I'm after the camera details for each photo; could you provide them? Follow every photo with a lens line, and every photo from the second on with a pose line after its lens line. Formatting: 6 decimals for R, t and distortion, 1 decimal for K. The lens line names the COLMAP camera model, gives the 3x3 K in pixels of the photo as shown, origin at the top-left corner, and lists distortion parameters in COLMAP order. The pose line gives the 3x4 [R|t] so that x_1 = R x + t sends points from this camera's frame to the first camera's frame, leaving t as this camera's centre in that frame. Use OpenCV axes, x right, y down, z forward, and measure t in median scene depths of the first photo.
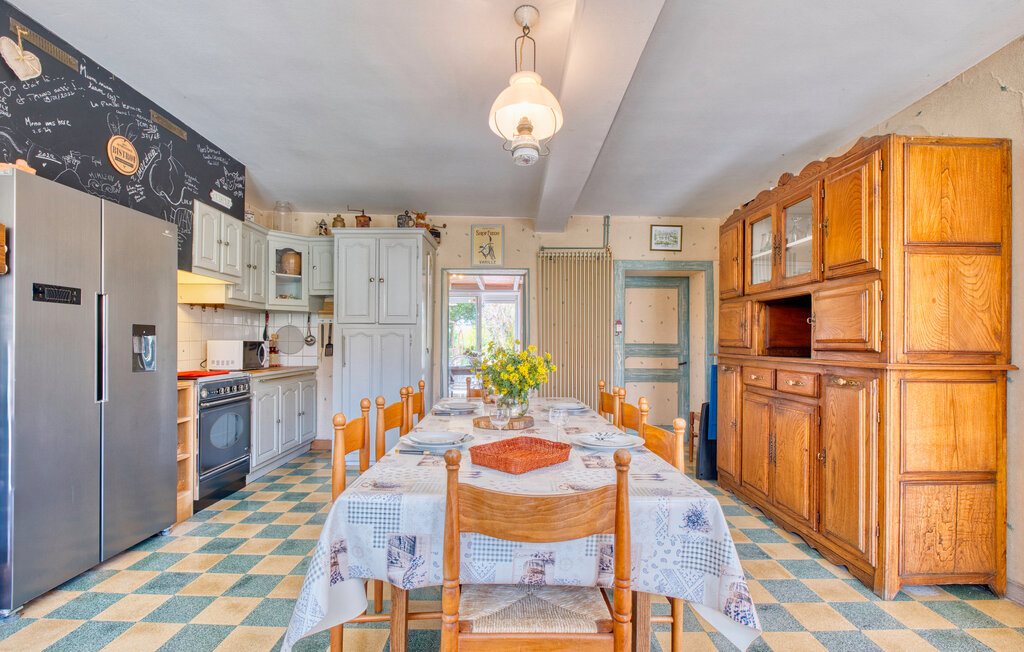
lens RADIAL K [[465.1, 0, 508.7], [0, 465.1, 341.9], [0, 0, 1]] dist [-0.019023, -0.000790]
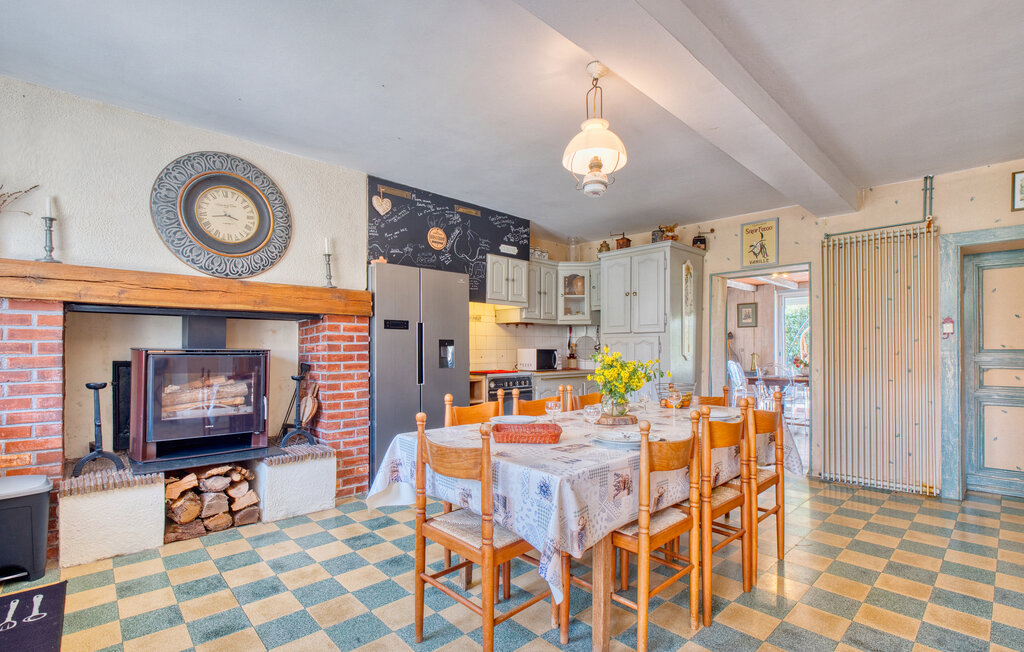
lens RADIAL K [[468.6, 0, 509.7], [0, 468.6, 346.9], [0, 0, 1]] dist [-0.020054, -0.000387]
pose [[0.679399, -0.008754, -0.733717, 0.463730], [0.004756, 0.999960, -0.007526, 0.002112], [0.733754, 0.001623, 0.679414, 0.024933]]
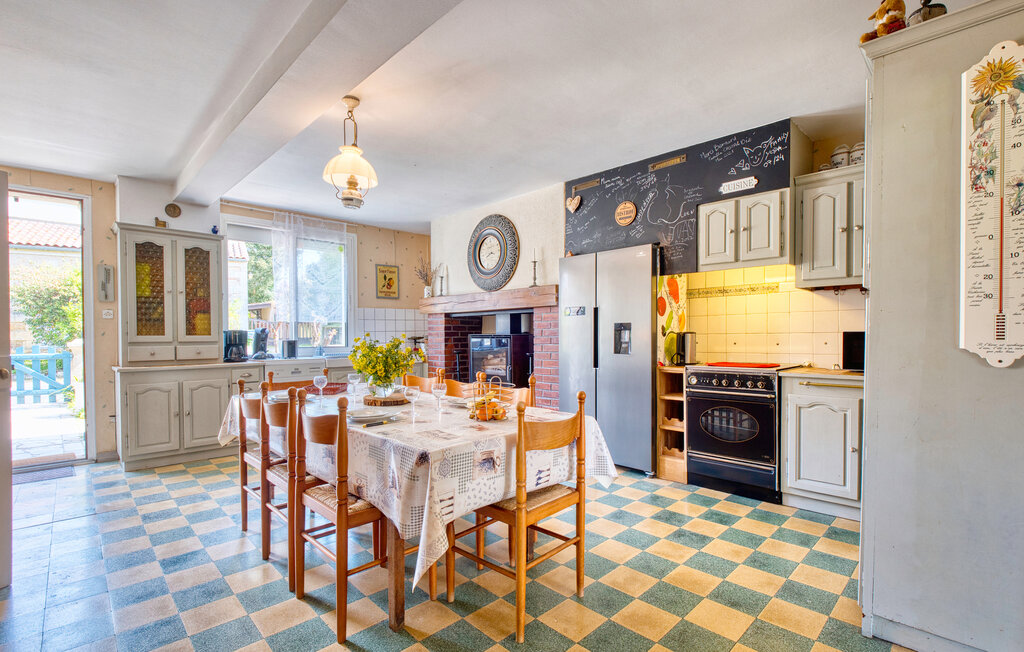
lens RADIAL K [[465.1, 0, 508.7], [0, 465.1, 341.9], [0, 0, 1]] dist [-0.019023, -0.000790]
pose [[-0.716590, 0.015850, -0.697315, 0.423651], [0.007533, 0.999859, 0.014986, -0.000717], [0.697454, 0.005486, -0.716608, 1.452592]]
